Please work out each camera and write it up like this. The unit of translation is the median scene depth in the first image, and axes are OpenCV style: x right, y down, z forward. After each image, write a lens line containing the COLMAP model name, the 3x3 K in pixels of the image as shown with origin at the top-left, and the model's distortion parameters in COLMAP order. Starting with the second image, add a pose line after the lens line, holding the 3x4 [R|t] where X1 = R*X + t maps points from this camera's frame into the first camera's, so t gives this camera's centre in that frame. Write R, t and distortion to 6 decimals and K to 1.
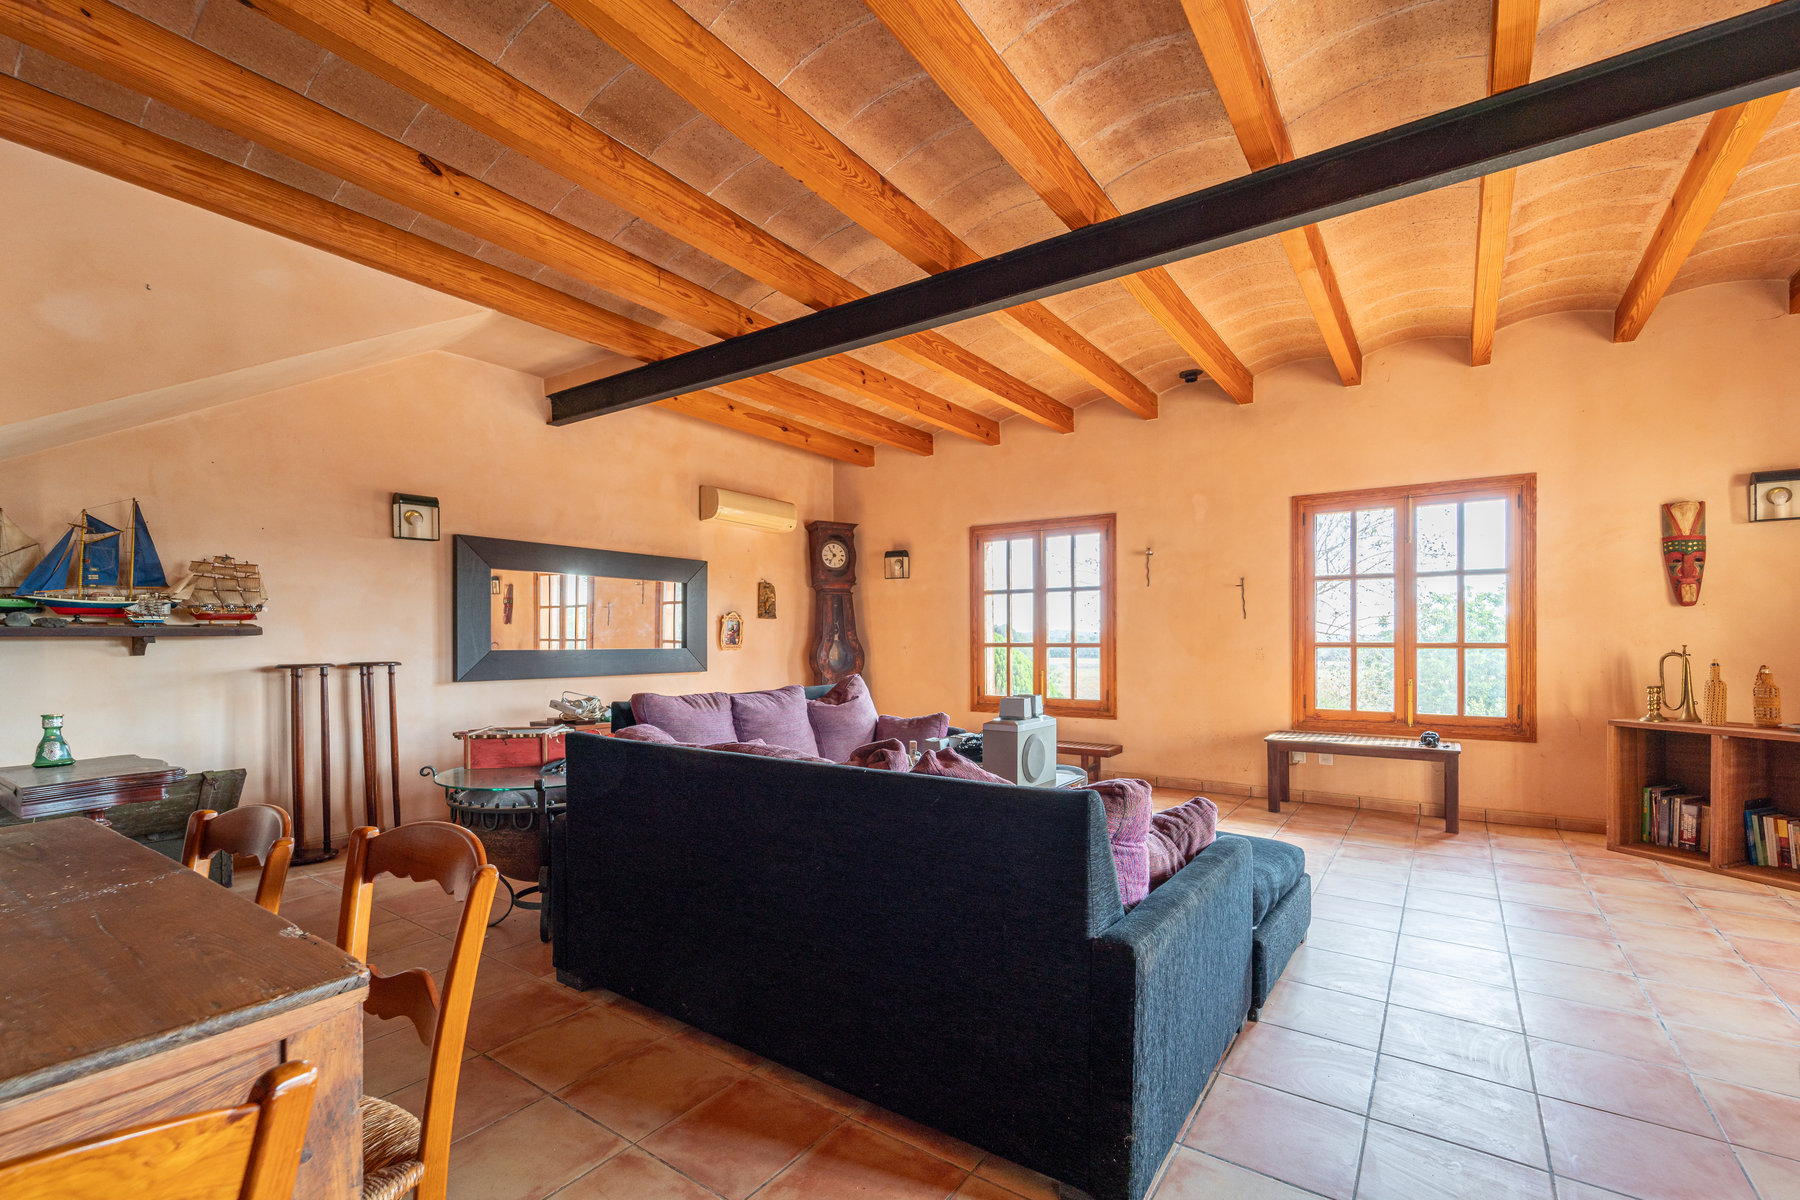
lens RADIAL K [[733.7, 0, 899.7], [0, 733.7, 629.4], [0, 0, 1]] dist [-0.001153, -0.000372]
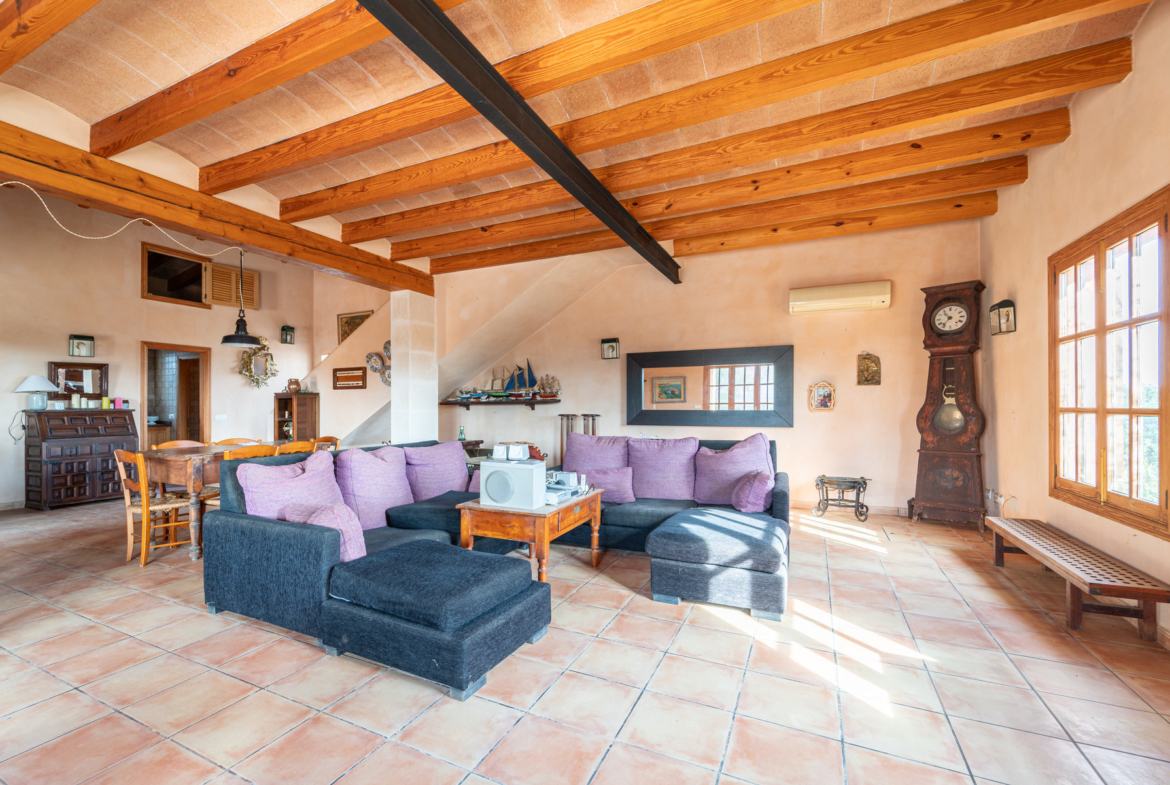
lens RADIAL K [[494.4, 0, 585.0], [0, 494.4, 392.5], [0, 0, 1]] dist [-0.001331, -0.000279]
pose [[0.195624, -0.023842, -0.980389, 0.602944], [0.018471, 0.999617, -0.020624, 0.005378], [0.980505, -0.014074, 0.195990, 0.501115]]
